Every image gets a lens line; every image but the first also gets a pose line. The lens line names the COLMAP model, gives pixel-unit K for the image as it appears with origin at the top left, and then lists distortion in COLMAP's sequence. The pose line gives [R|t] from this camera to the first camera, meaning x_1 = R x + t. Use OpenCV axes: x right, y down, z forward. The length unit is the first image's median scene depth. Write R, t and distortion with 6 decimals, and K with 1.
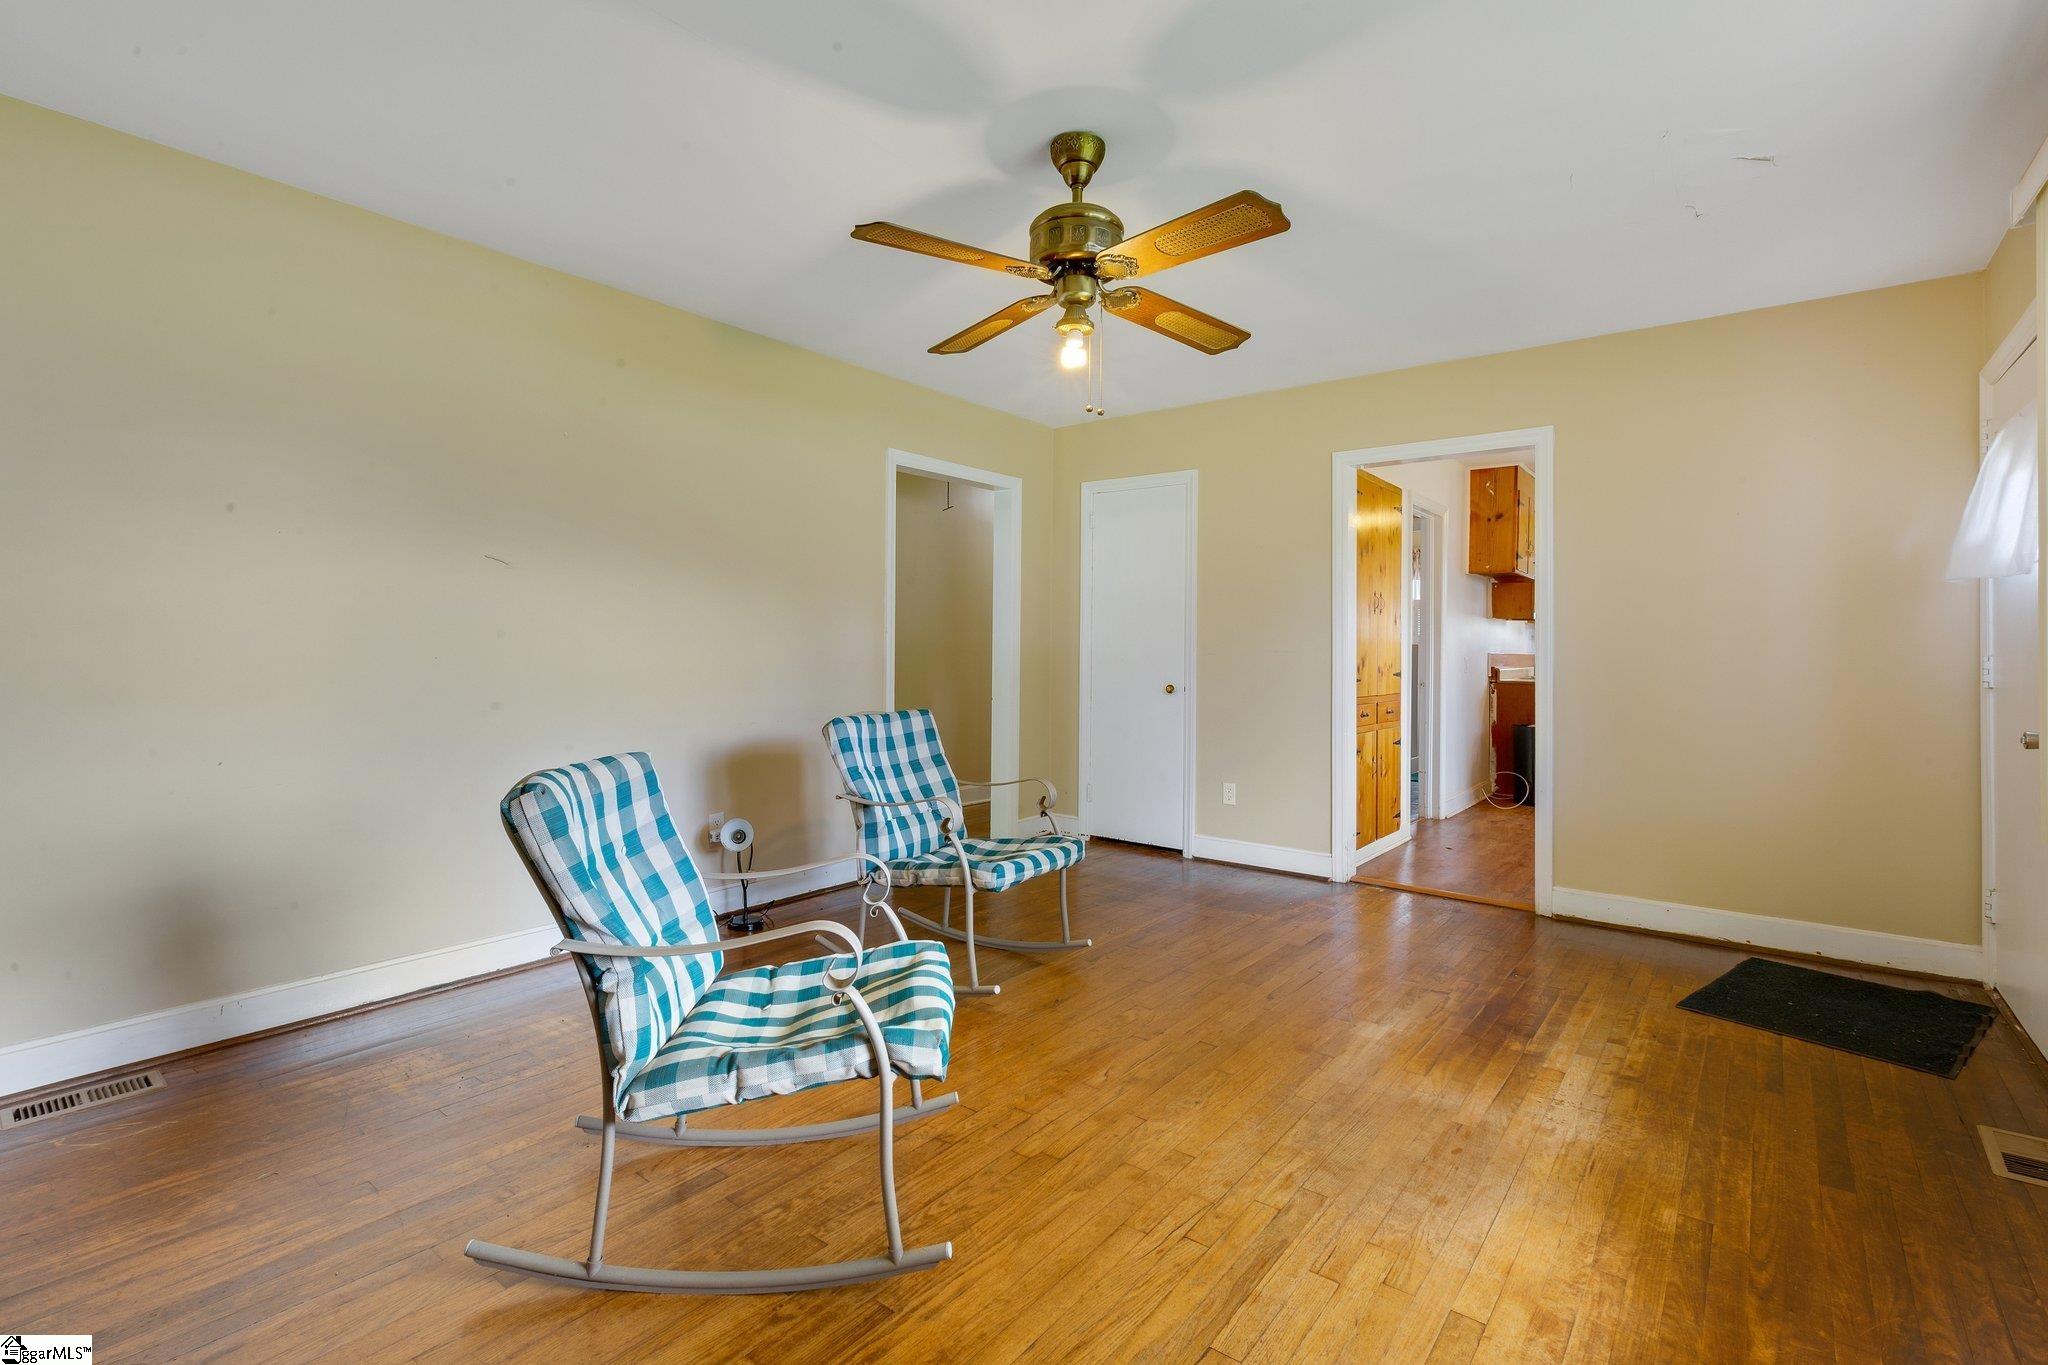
lens RADIAL K [[948.0, 0, 1010.0], [0, 948.0, 658.2], [0, 0, 1]] dist [0.000204, 0.000000]
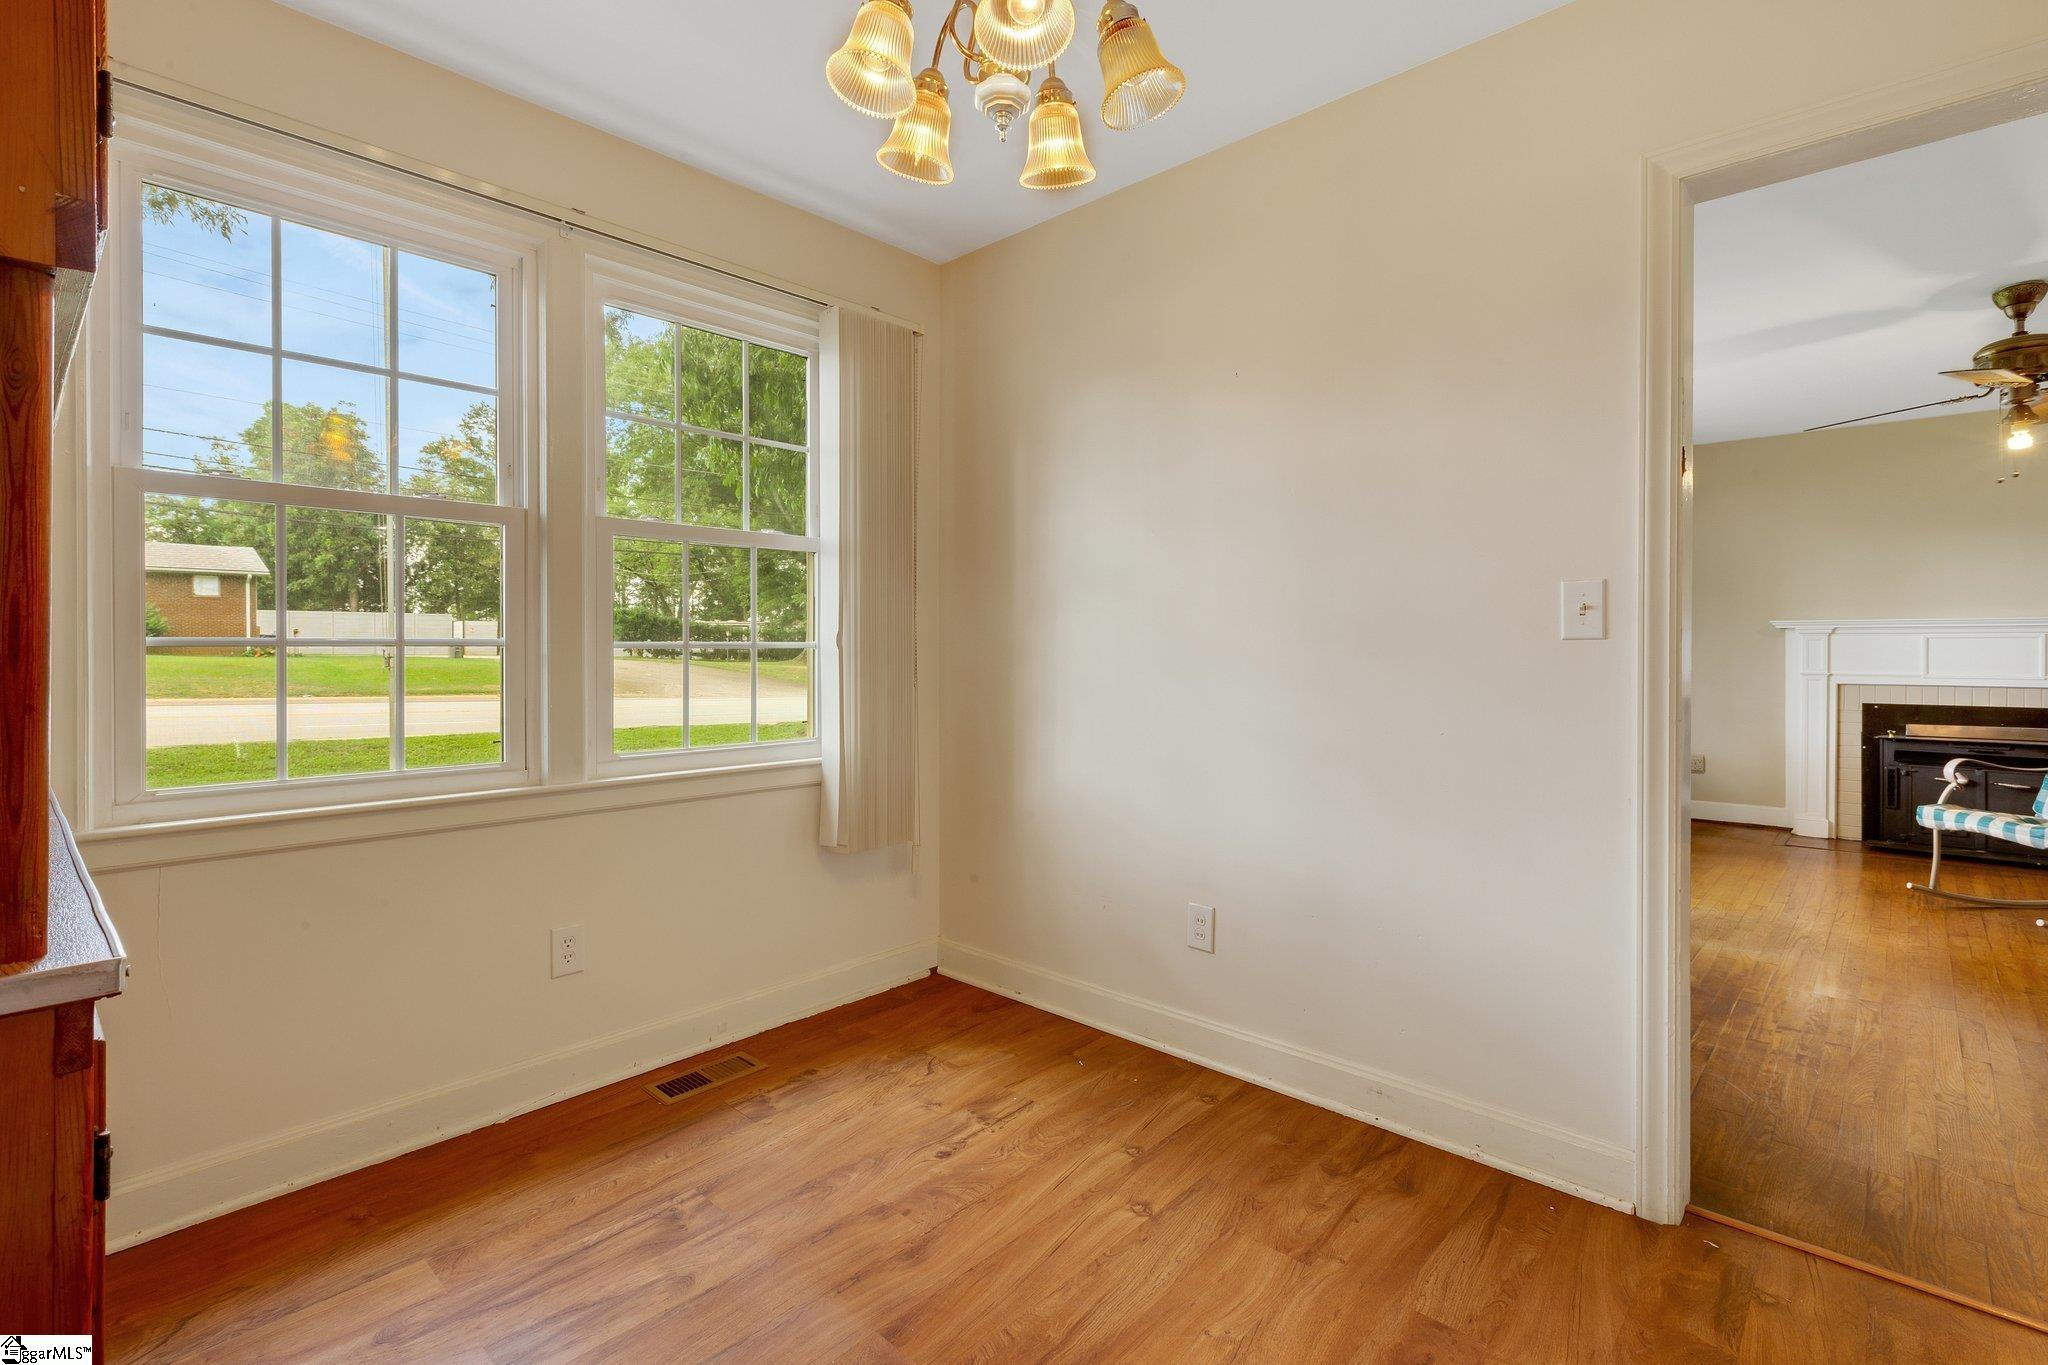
lens RADIAL K [[955.4, 0, 1024.8], [0, 955.4, 638.9], [0, 0, 1]] dist [0.002361, 0.000378]
pose [[-0.997123, -0.005681, 0.075587, 1.258608], [-0.005489, 0.999981, 0.002743, -0.016264], [-0.075602, 0.002320, -0.997135, 2.224219]]
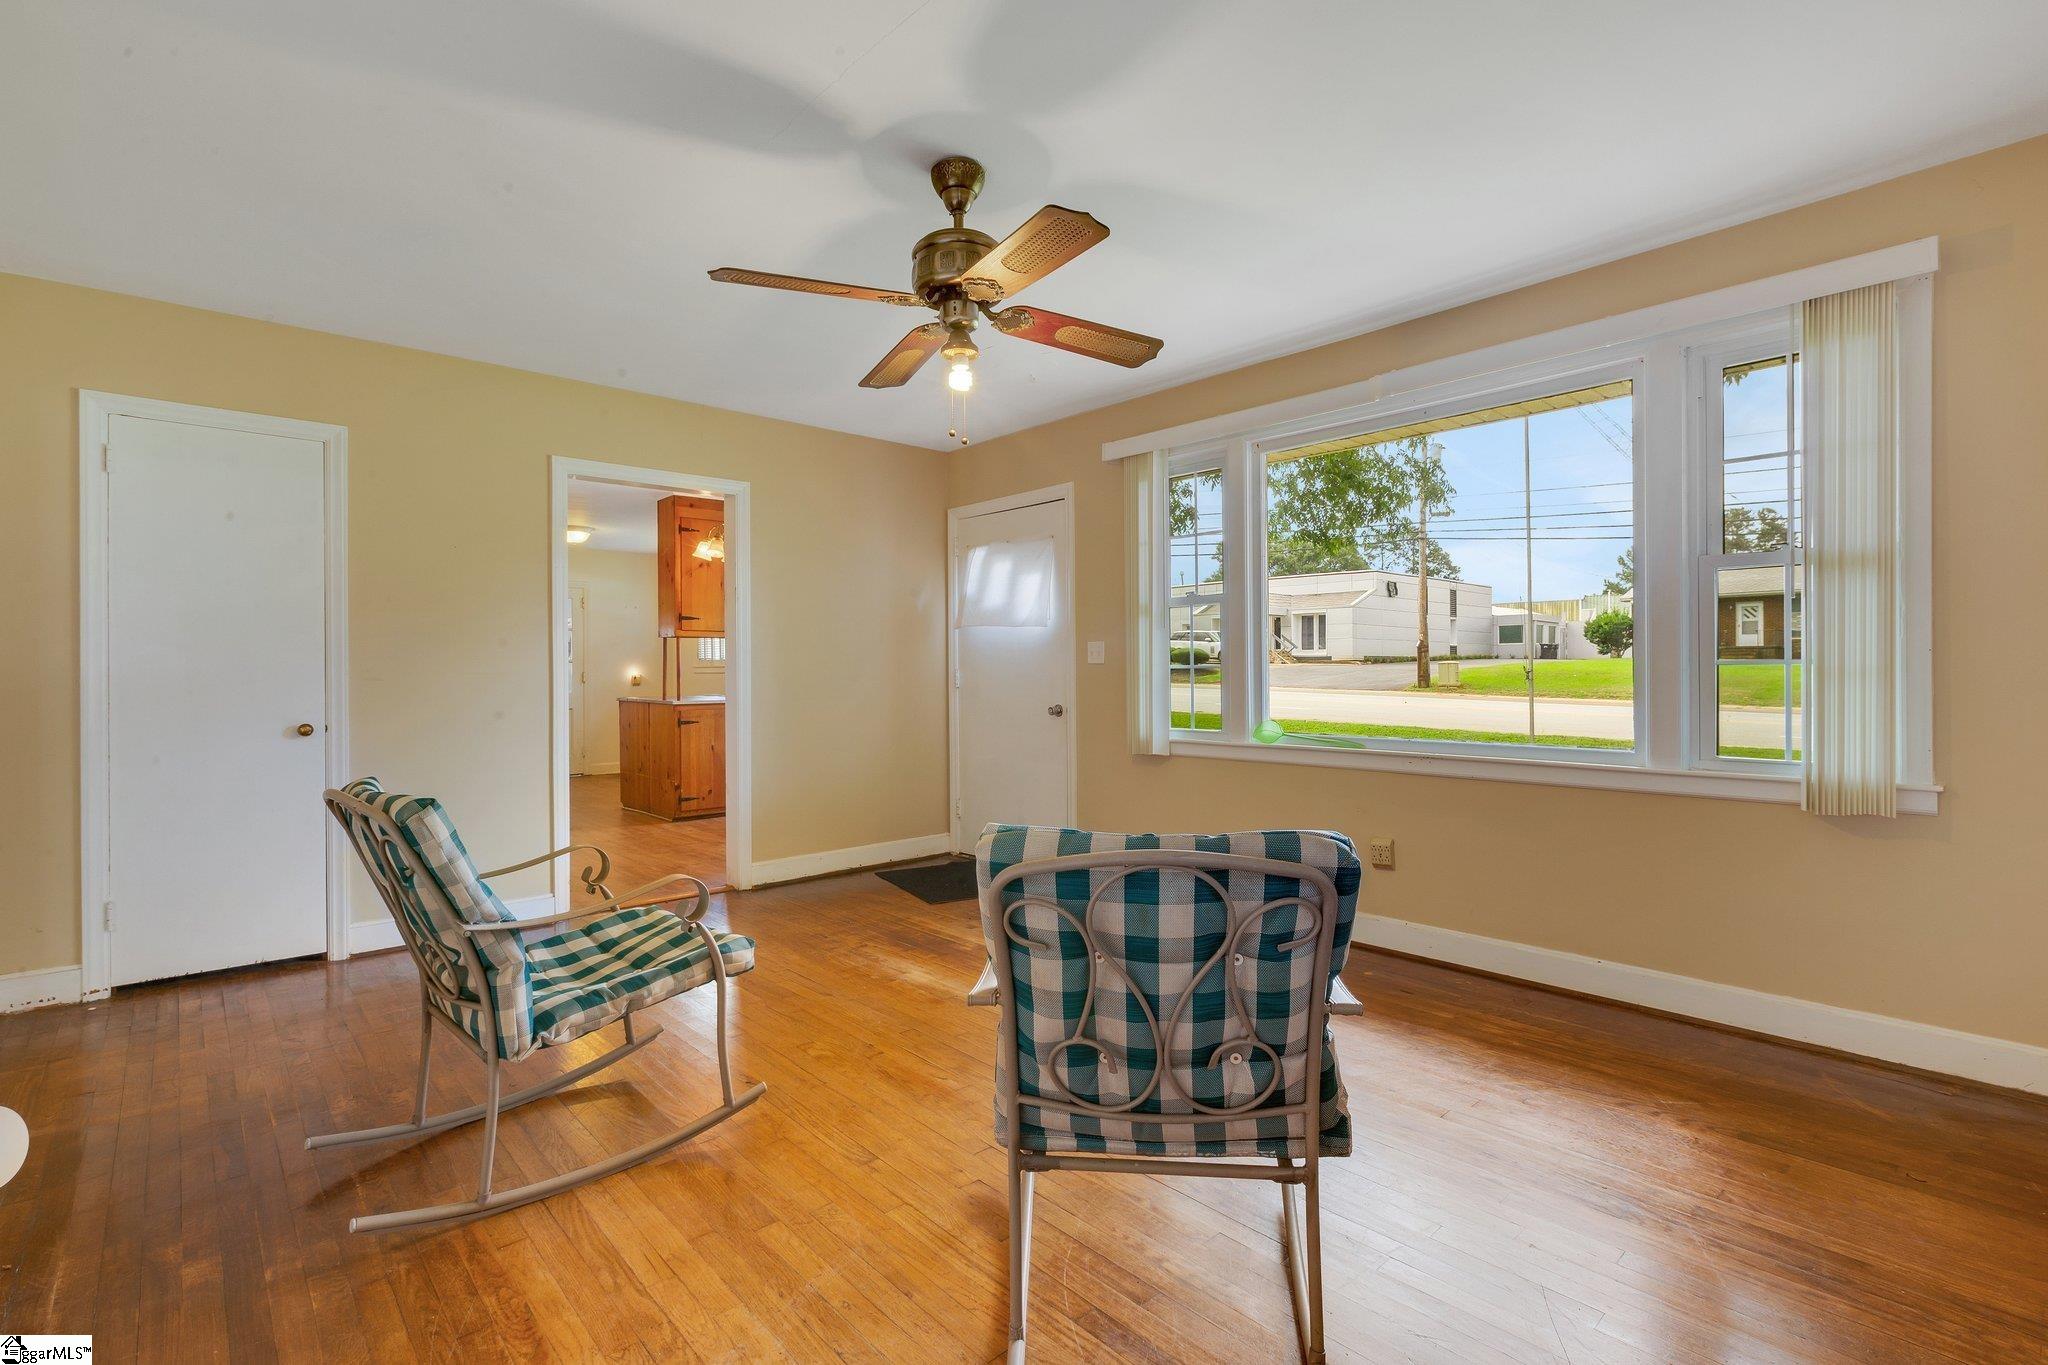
lens RADIAL K [[934.8, 0, 1035.3], [0, 934.8, 673.8], [0, 0, 1]] dist [0.000086, 0.000008]
pose [[0.146904, -0.012515, 0.989072, -0.802387], [0.017831, 0.999791, 0.010002, -0.009017], [-0.988990, 0.016167, 0.147097, 0.677625]]
